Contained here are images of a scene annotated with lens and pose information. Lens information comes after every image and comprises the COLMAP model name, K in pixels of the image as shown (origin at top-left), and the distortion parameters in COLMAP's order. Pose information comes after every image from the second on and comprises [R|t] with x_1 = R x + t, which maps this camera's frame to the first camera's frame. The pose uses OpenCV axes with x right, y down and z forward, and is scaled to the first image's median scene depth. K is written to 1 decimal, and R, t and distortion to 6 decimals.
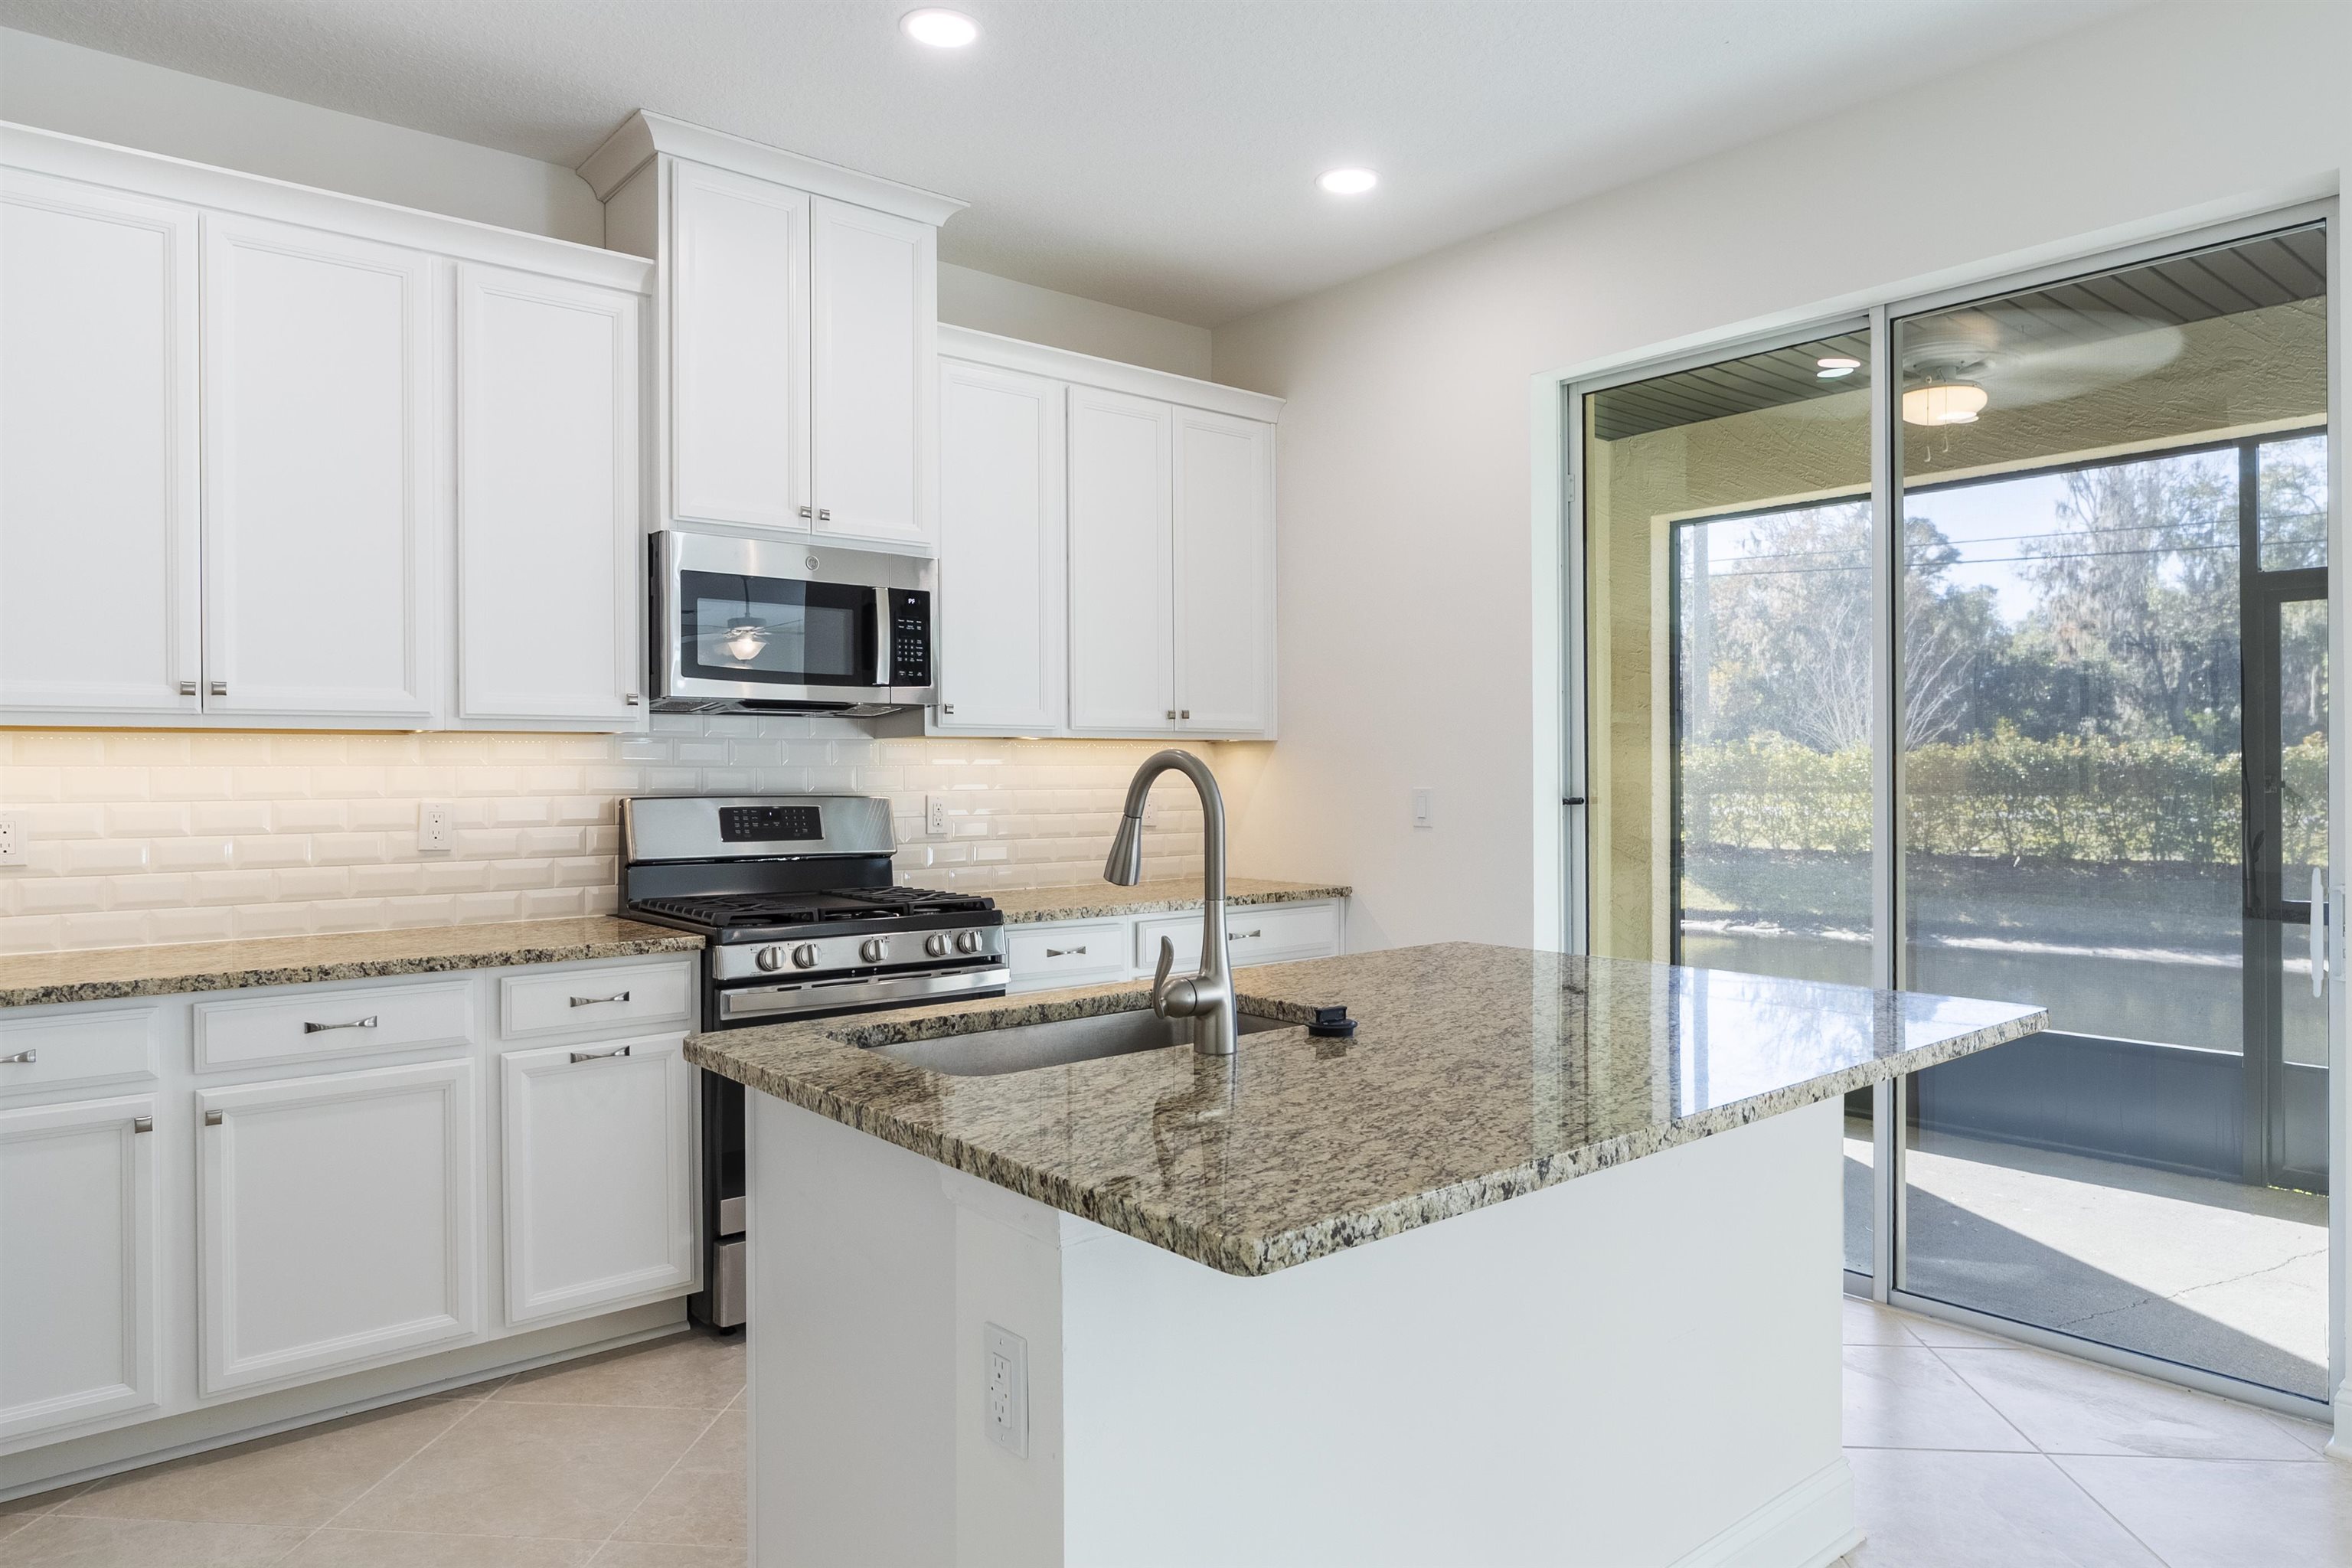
lens RADIAL K [[1452.7, 0, 1159.8], [0, 1452.7, 785.2], [0, 0, 1]] dist [-0.014934, 0.005148]
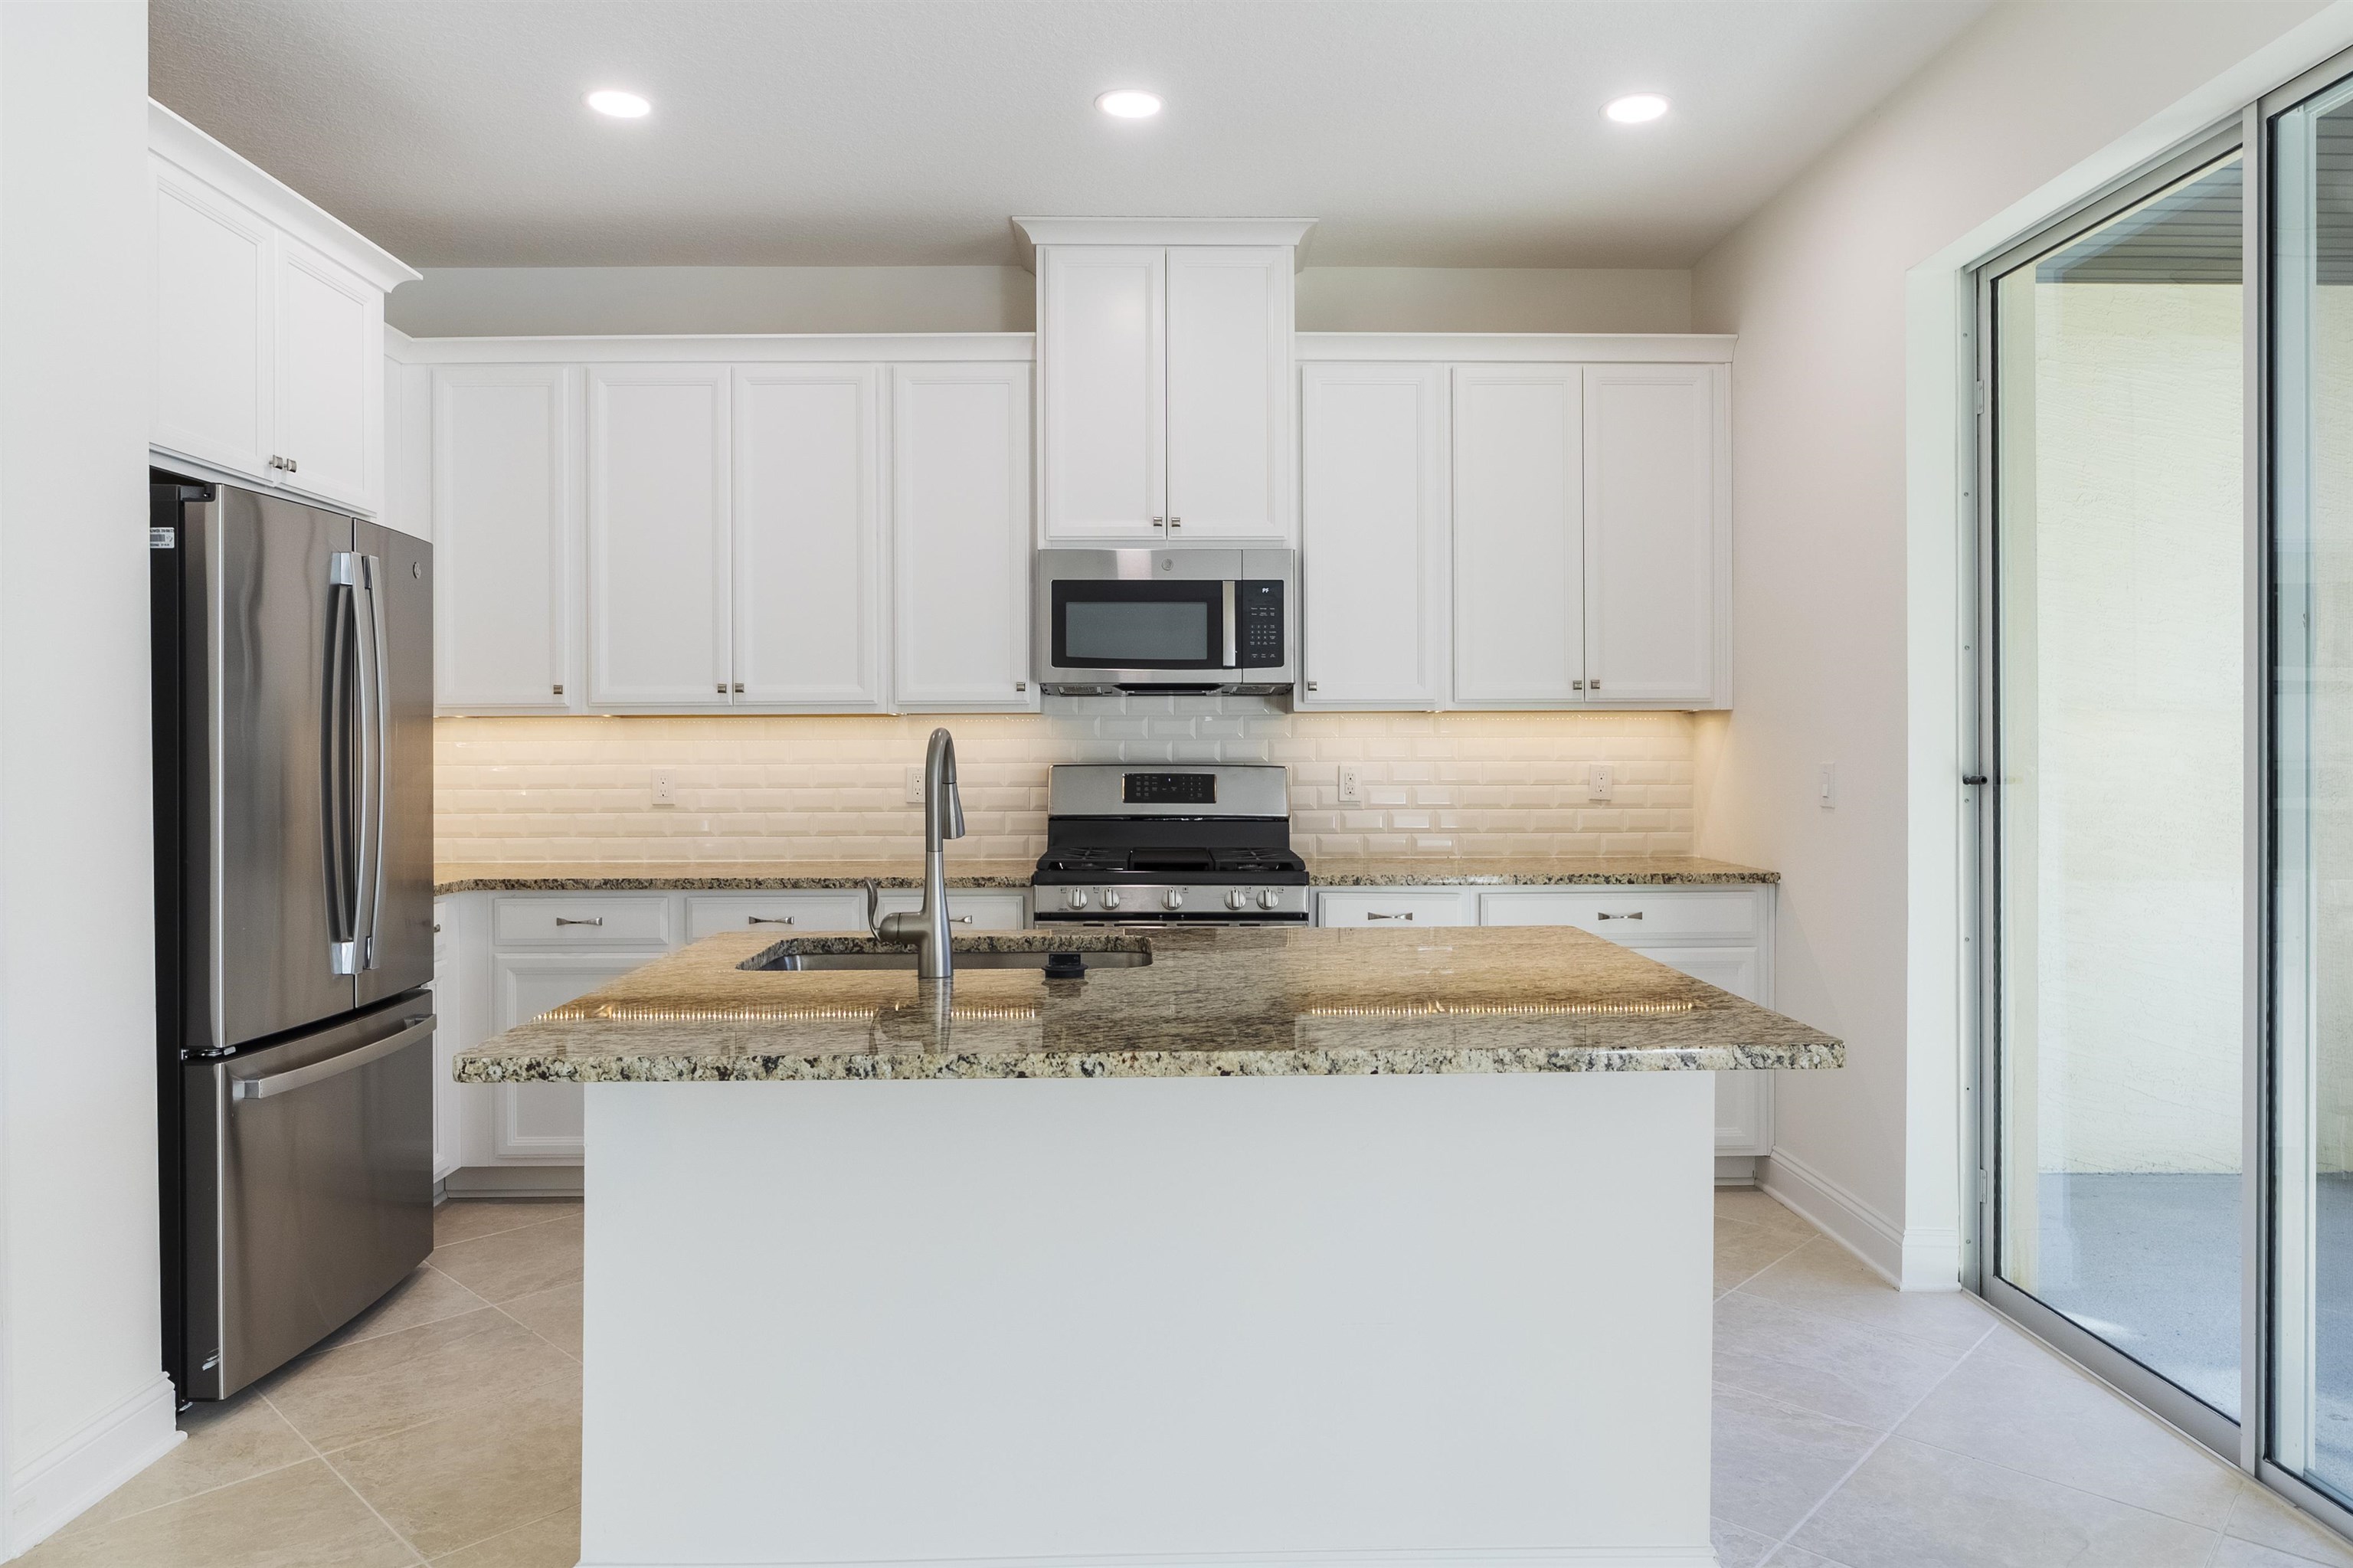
lens RADIAL K [[1462.9, 0, 1179.9], [0, 1462.9, 759.4], [0, 0, 1]] dist [-0.016999, 0.003853]
pose [[0.783502, 0.006634, -0.621354, 0.496548], [-0.005171, 0.999978, 0.004156, -0.001772], [0.621368, -0.000043, 0.783519, 0.088710]]
